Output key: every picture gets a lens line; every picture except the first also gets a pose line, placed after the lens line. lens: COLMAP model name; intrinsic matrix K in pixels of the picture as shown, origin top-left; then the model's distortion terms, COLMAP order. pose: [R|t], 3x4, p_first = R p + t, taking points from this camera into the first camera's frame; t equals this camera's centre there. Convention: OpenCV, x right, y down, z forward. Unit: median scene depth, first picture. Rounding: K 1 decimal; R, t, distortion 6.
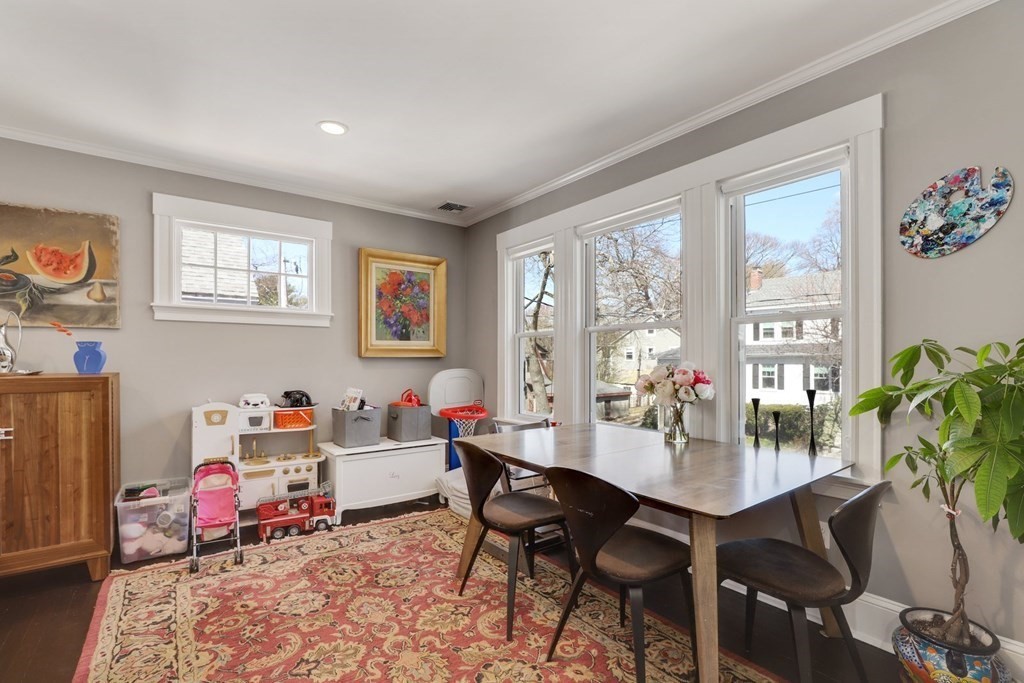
lens RADIAL K [[464.6, 0, 507.6], [0, 464.6, 360.8], [0, 0, 1]] dist [-0.011812, 0.000420]
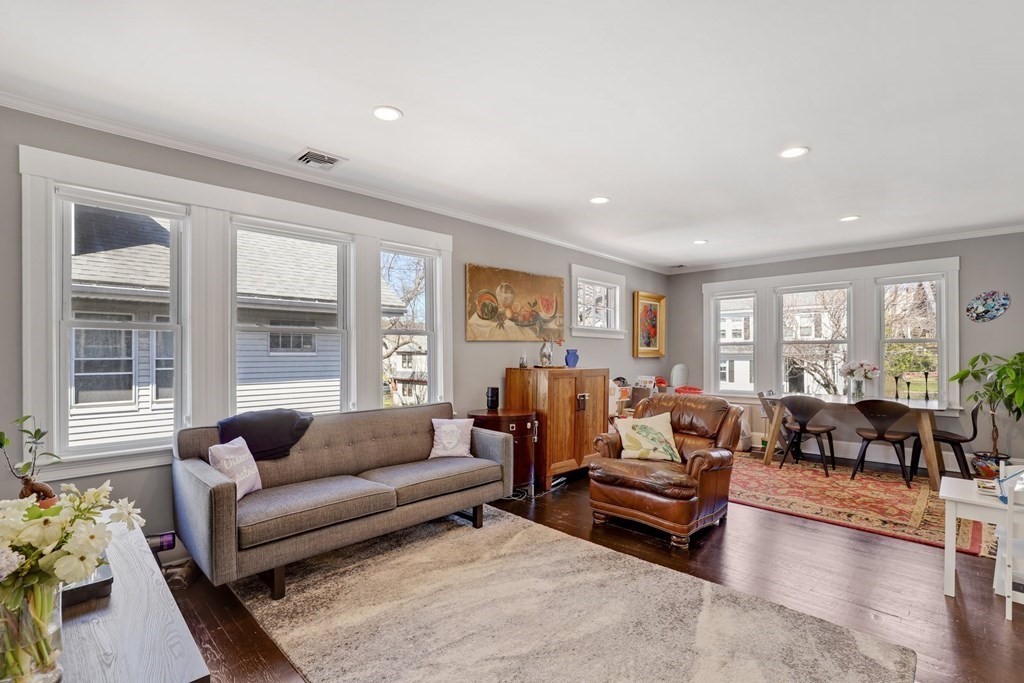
lens RADIAL K [[474.6, 0, 510.1], [0, 474.6, 352.8], [0, 0, 1]] dist [0.000205, 0.000913]
pose [[0.985604, 0.002415, 0.169053, -1.403754], [-0.000902, 0.999959, -0.009026, -0.010185], [-0.169068, 0.008743, 0.985566, -0.792740]]
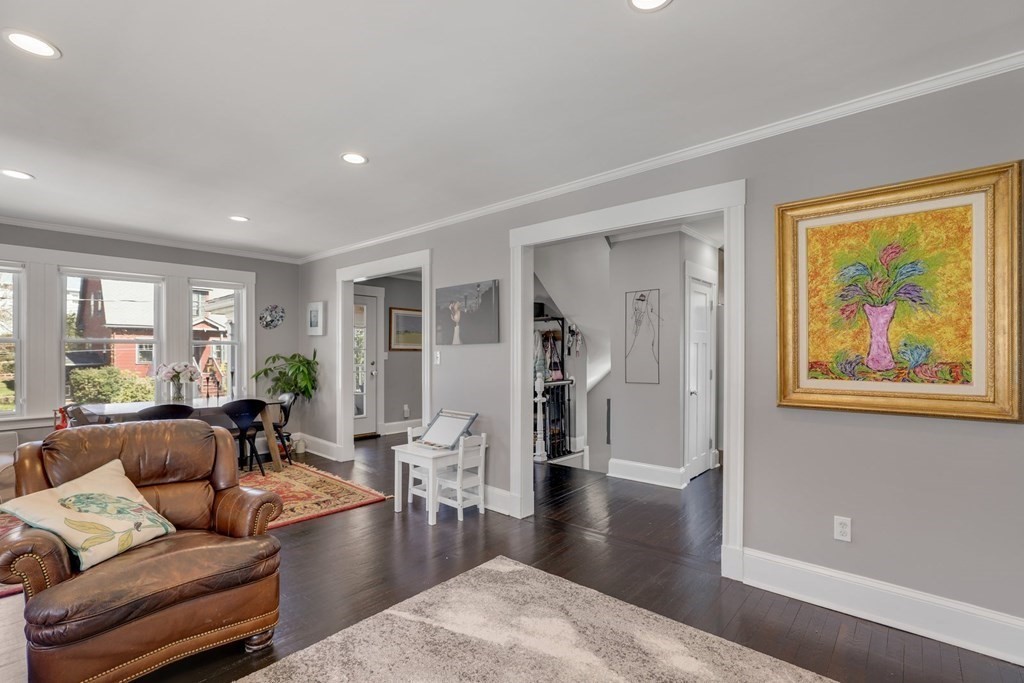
lens RADIAL K [[474.6, 0, 510.1], [0, 474.6, 352.8], [0, 0, 1]] dist [0.000205, 0.000913]
pose [[-0.210617, 0.002576, 0.977565, -1.730923], [0.005739, 0.999983, -0.001399, -0.023650], [-0.977552, 0.005316, -0.210629, 0.010306]]
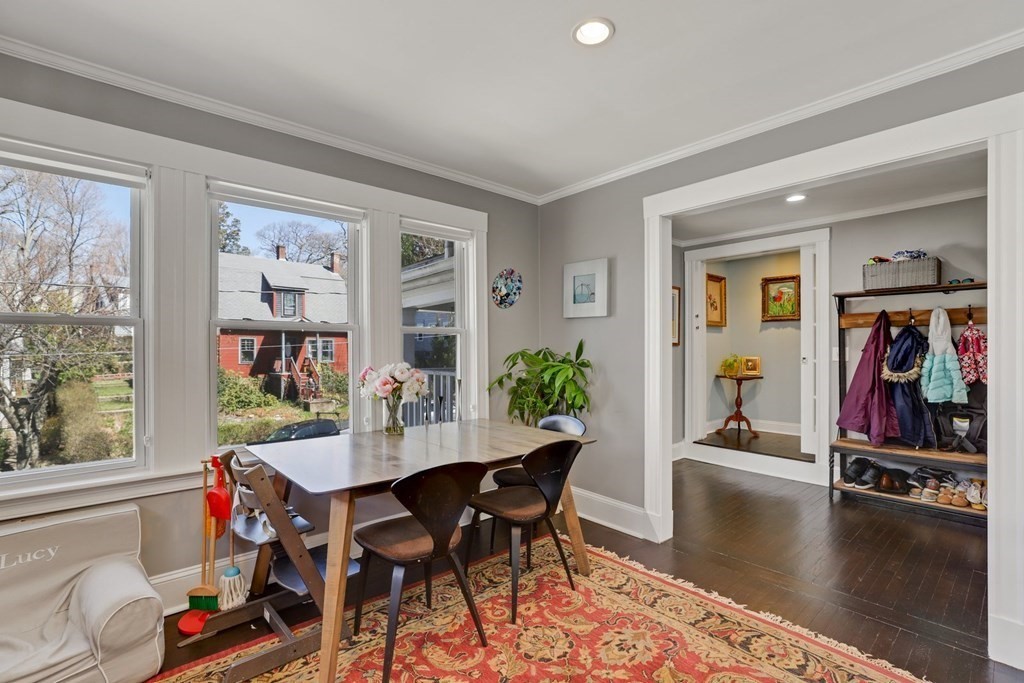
lens RADIAL K [[468.3, 0, 513.6], [0, 468.3, 349.4], [0, 0, 1]] dist [-0.012544, 0.000092]
pose [[-0.092766, 0.009272, 0.995645, -0.693128], [0.010121, 0.999914, -0.008368, -0.015586], [-0.995636, 0.009301, -0.092852, 0.711143]]
